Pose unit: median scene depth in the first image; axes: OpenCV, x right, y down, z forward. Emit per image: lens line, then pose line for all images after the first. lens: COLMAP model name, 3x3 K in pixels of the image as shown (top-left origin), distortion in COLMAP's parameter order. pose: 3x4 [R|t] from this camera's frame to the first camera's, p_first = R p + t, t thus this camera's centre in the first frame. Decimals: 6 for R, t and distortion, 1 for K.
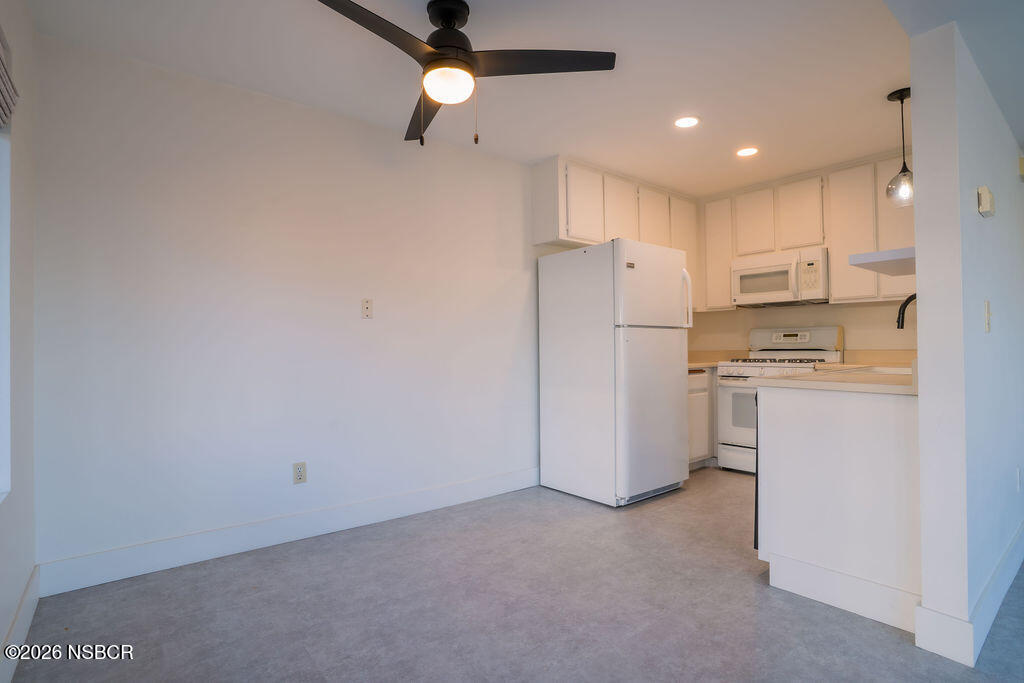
lens RADIAL K [[499.8, 0, 502.5], [0, 499.8, 338.5], [0, 0, 1]] dist [-0.056174, 0.021425]
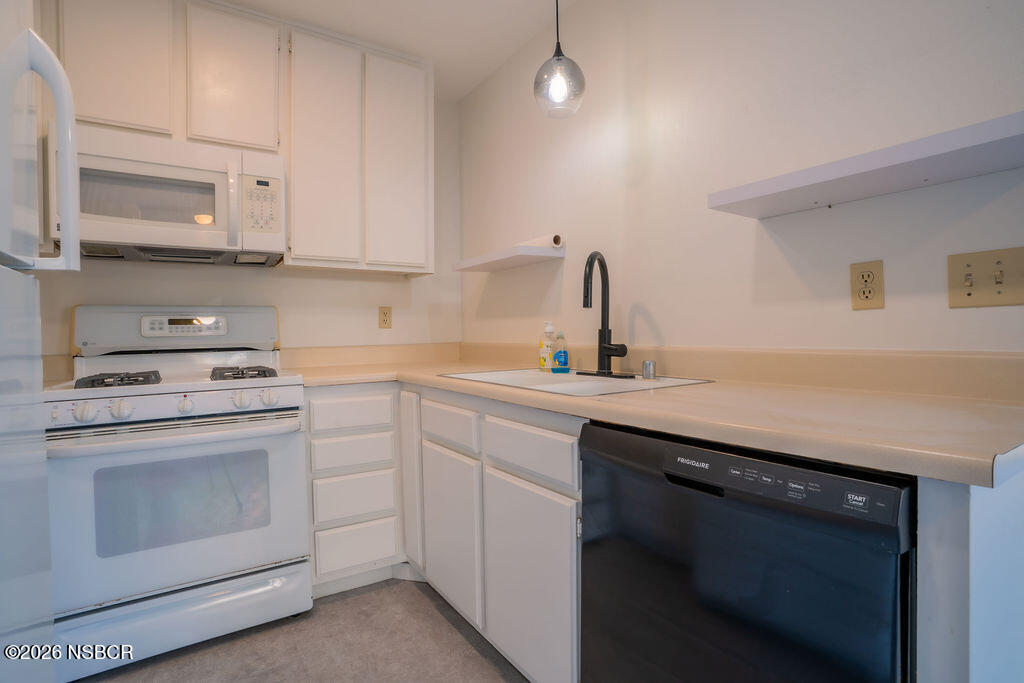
lens RADIAL K [[499.8, 0, 518.6], [0, 499.8, 338.6], [0, 0, 1]] dist [-0.056174, 0.021425]
pose [[0.075765, 0.000129, 0.997126, 0.133622], [-0.001710, 0.999999, 0.000001, 0.011272], [-0.997124, -0.001705, 0.075765, 0.682692]]
